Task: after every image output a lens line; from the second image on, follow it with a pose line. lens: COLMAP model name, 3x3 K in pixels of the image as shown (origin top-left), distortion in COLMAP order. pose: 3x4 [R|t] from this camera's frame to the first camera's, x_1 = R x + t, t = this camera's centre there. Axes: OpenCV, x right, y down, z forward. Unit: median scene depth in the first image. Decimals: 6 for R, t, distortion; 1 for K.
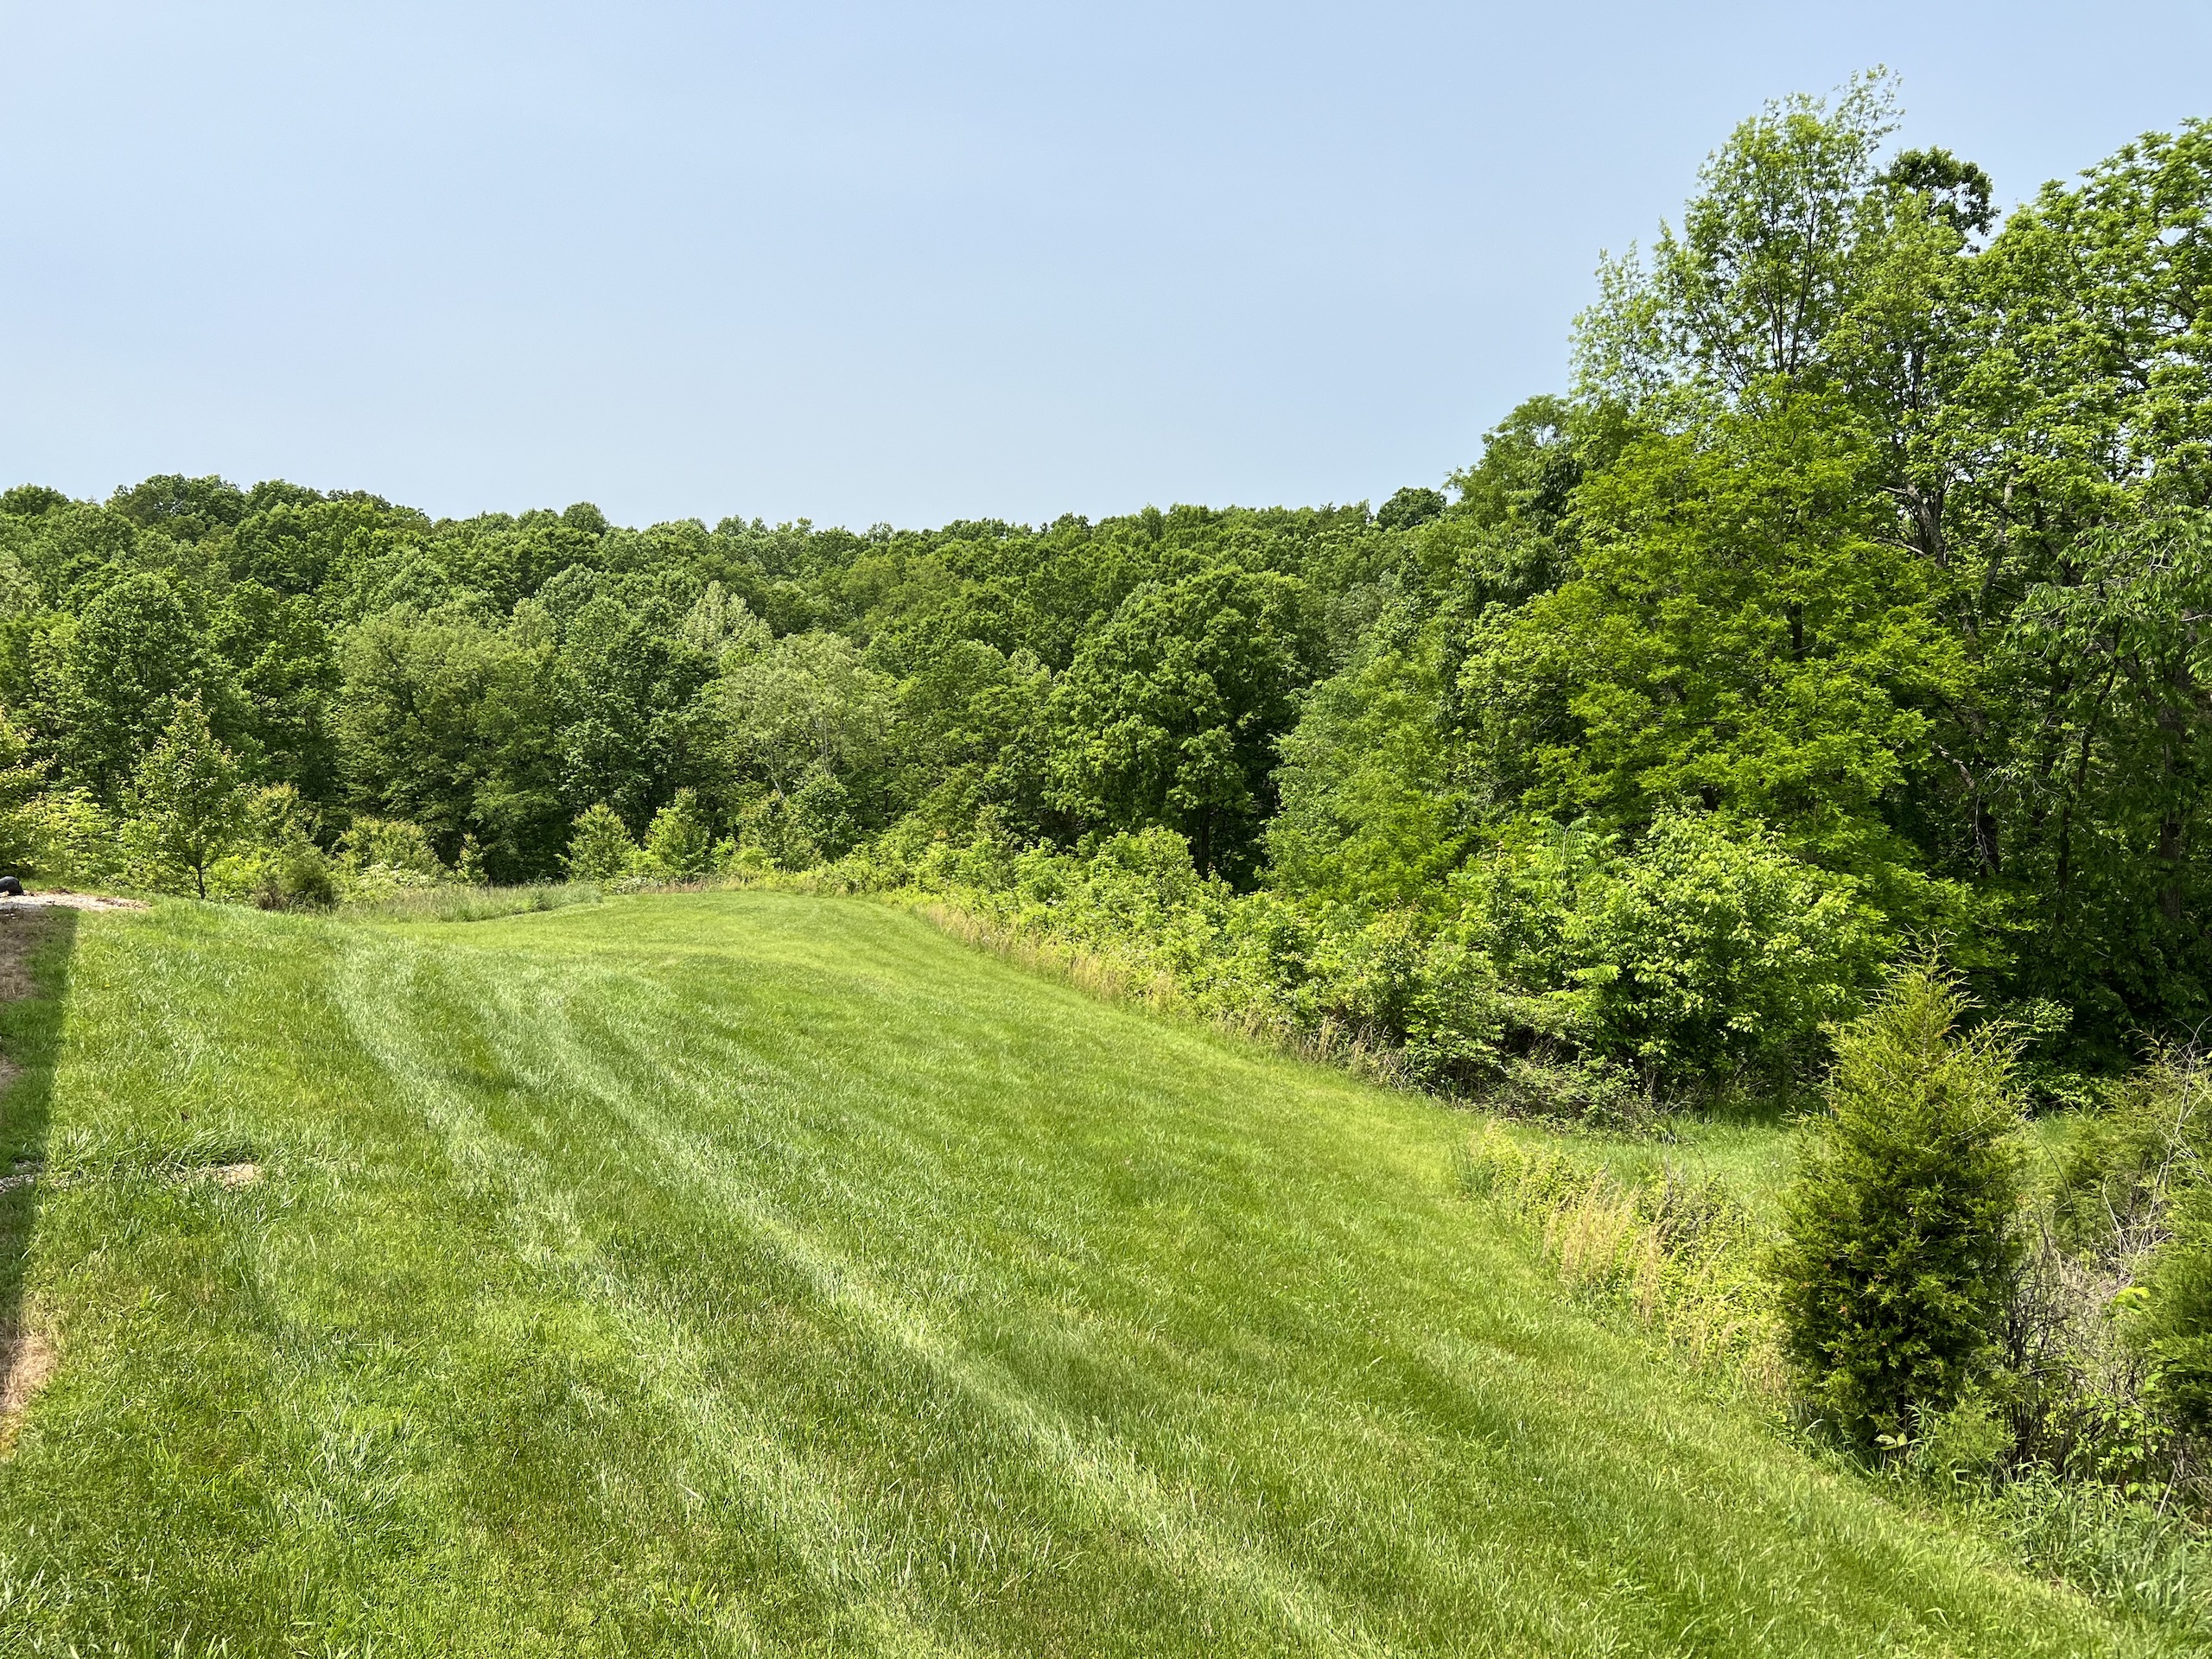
lens RADIAL K [[1671.0, 0, 1099.6], [0, 1671.0, 833.3], [0, 0, 1]] dist [0.038359, -0.032573]
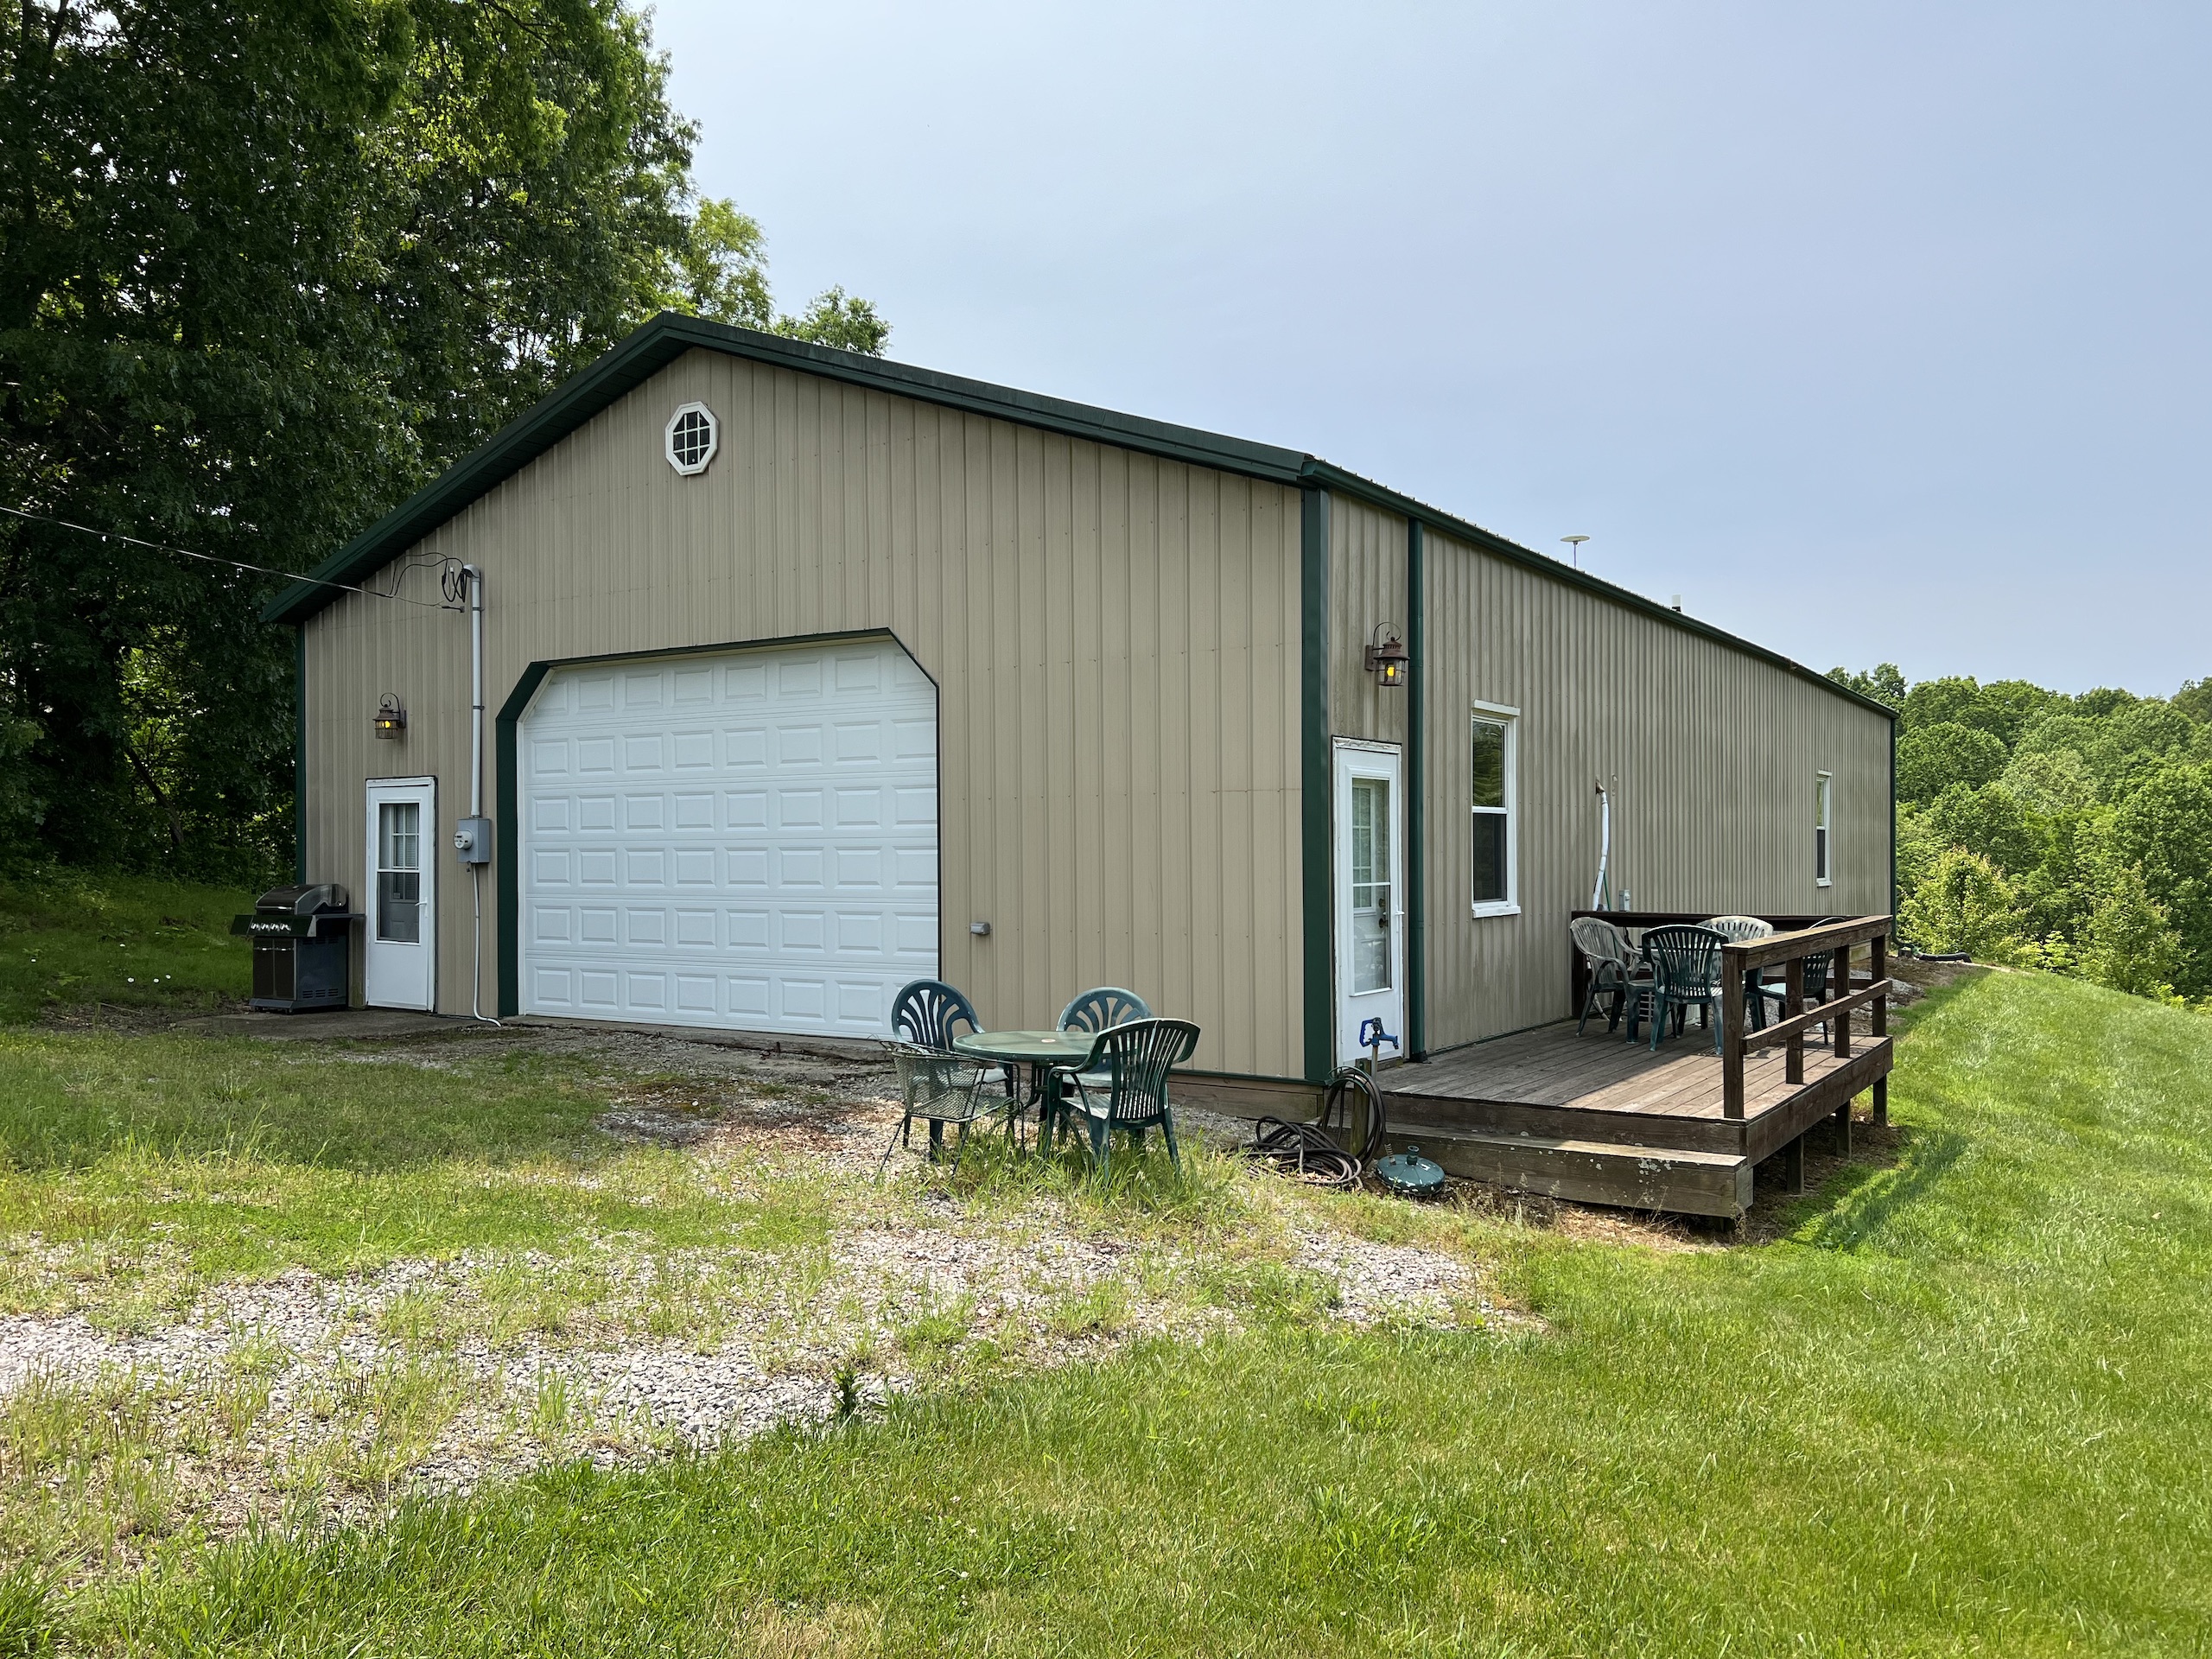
lens RADIAL K [[1671.0, 0, 1100.7], [0, 1671.0, 822.2], [0, 0, 1]] dist [0.038359, -0.032573]
pose [[0.454112, -0.003981, -0.890936, 0.068655], [-0.102917, 0.993062, -0.056894, 0.011523], [0.884980, 0.117528, 0.450552, -0.078280]]
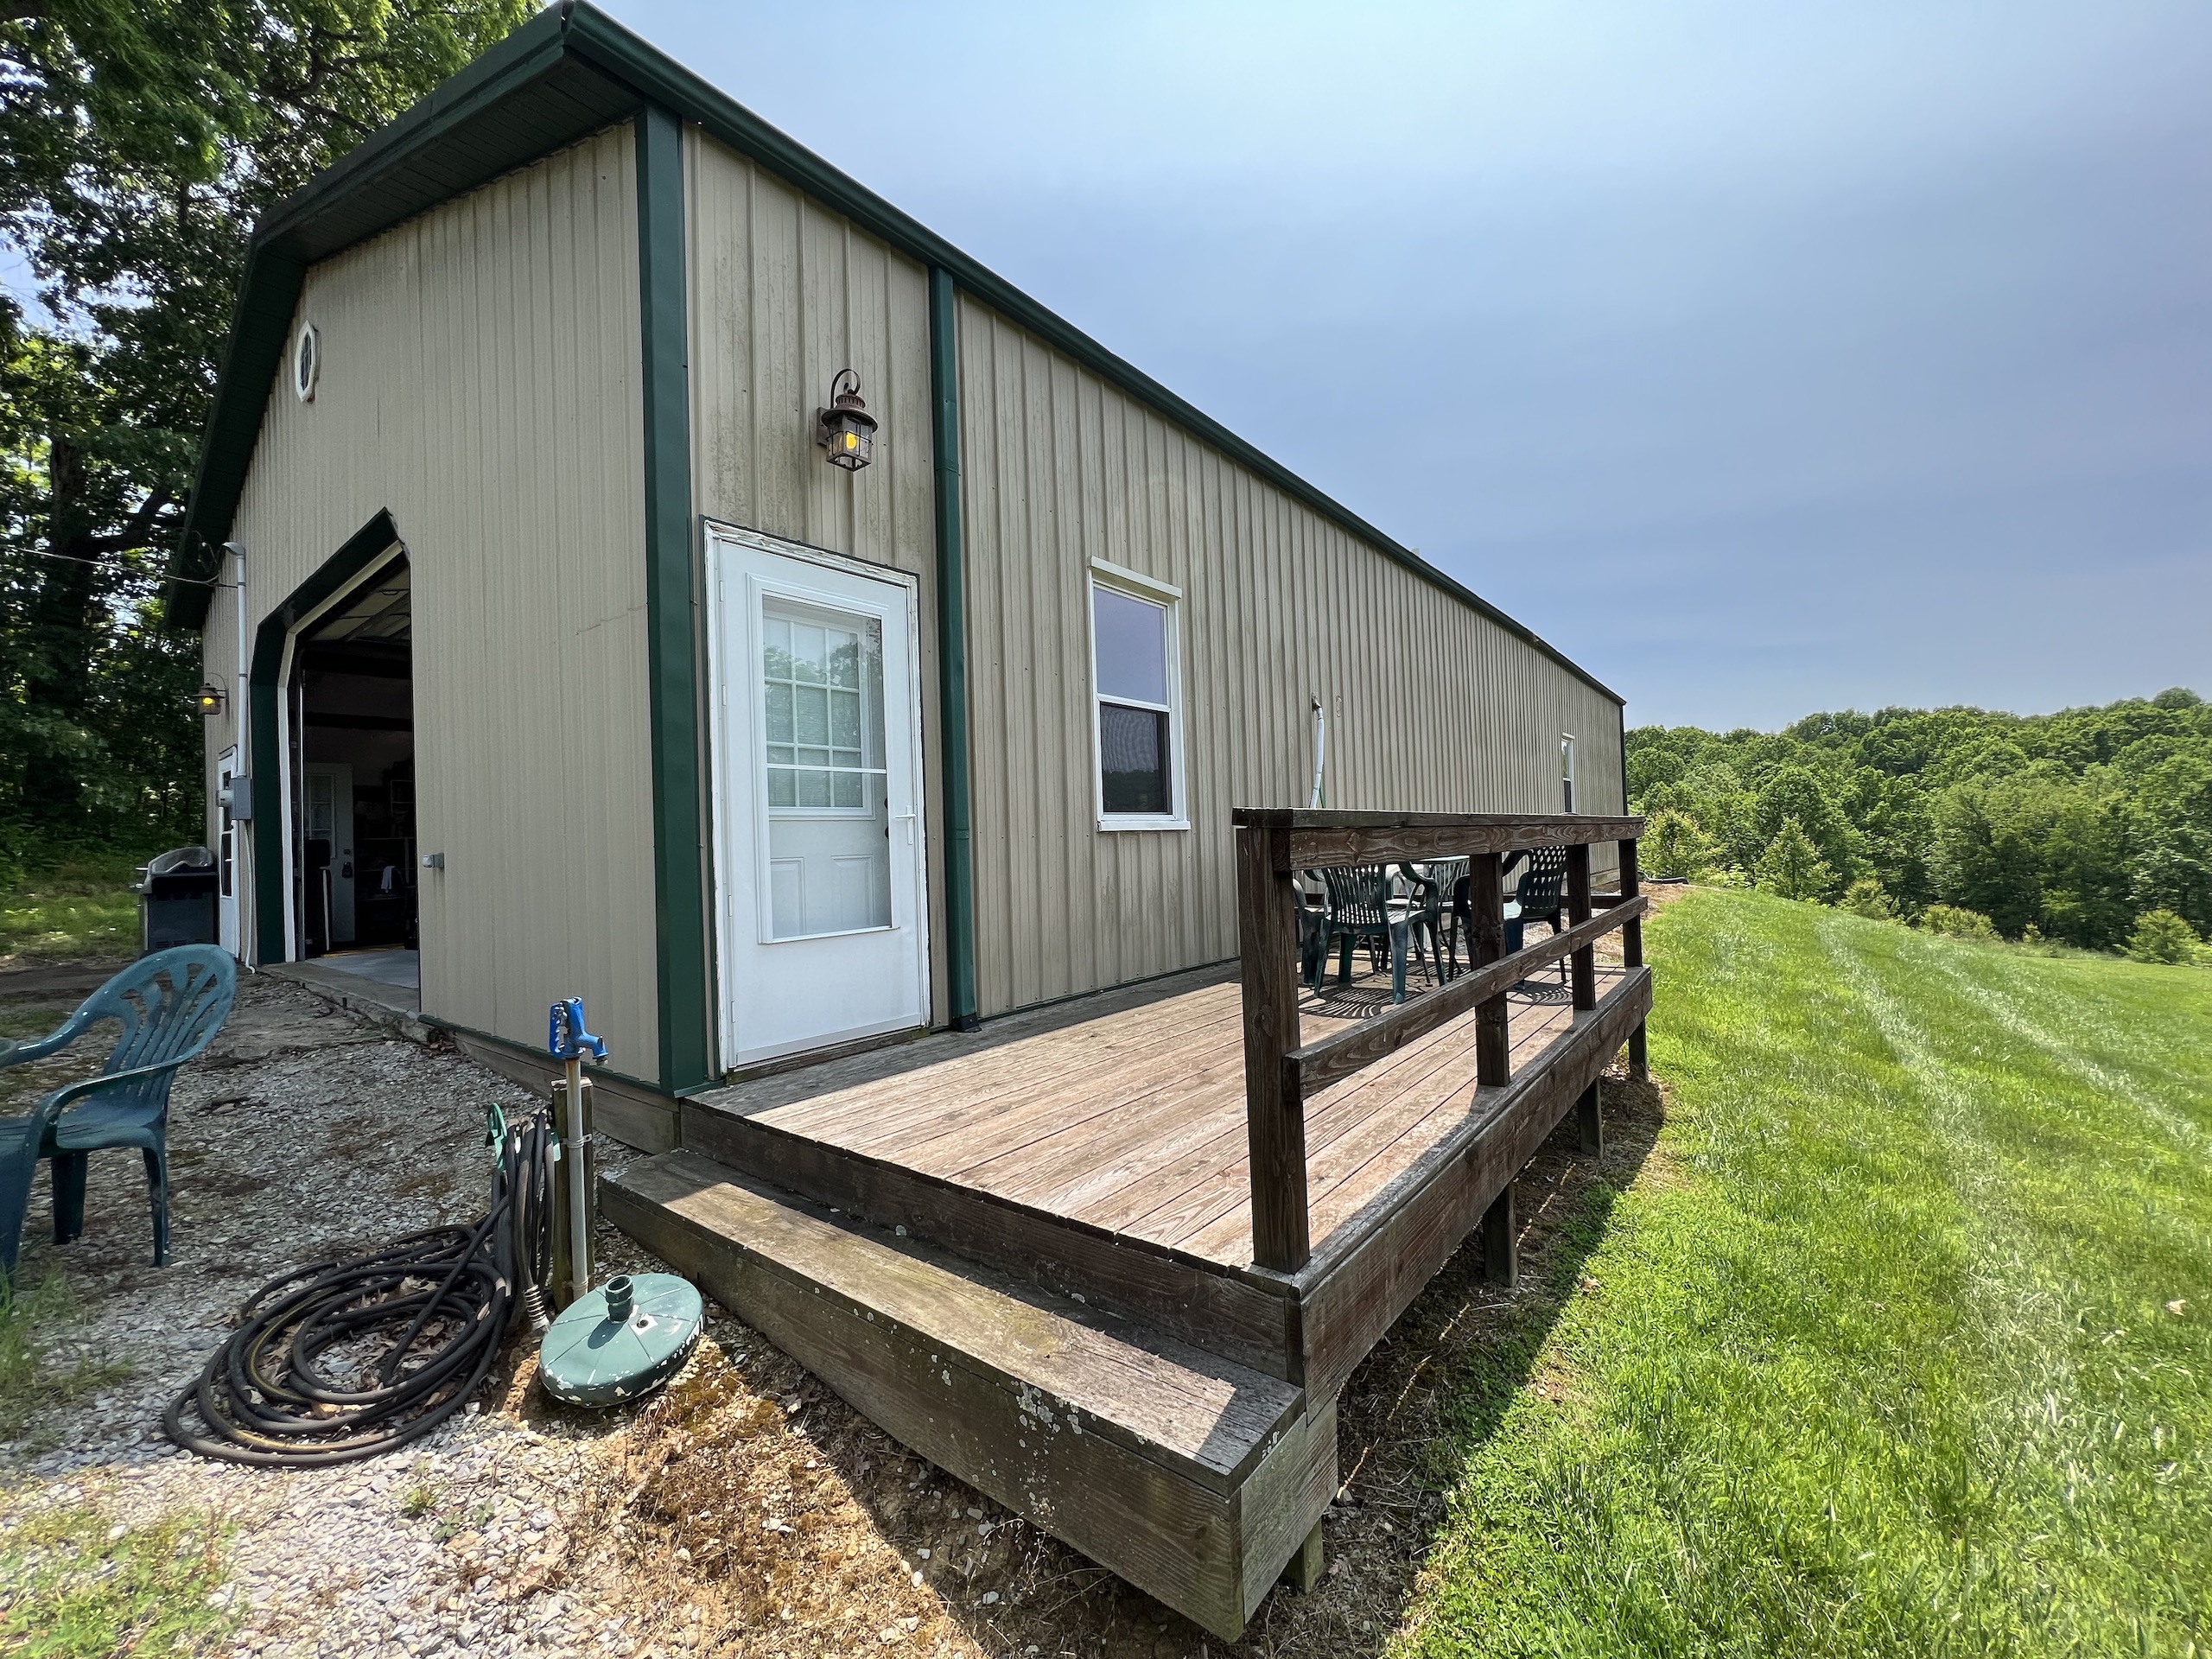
lens RADIAL K [[890.3, 0, 1098.7], [0, 890.3, 808.2], [0, 0, 1]] dist [-0.004846, 0.001483]
pose [[0.372260, -0.037787, -0.927359, 0.030143], [-0.075234, 0.994654, -0.070730, 0.011115], [0.925074, 0.096099, 0.367427, -0.030045]]
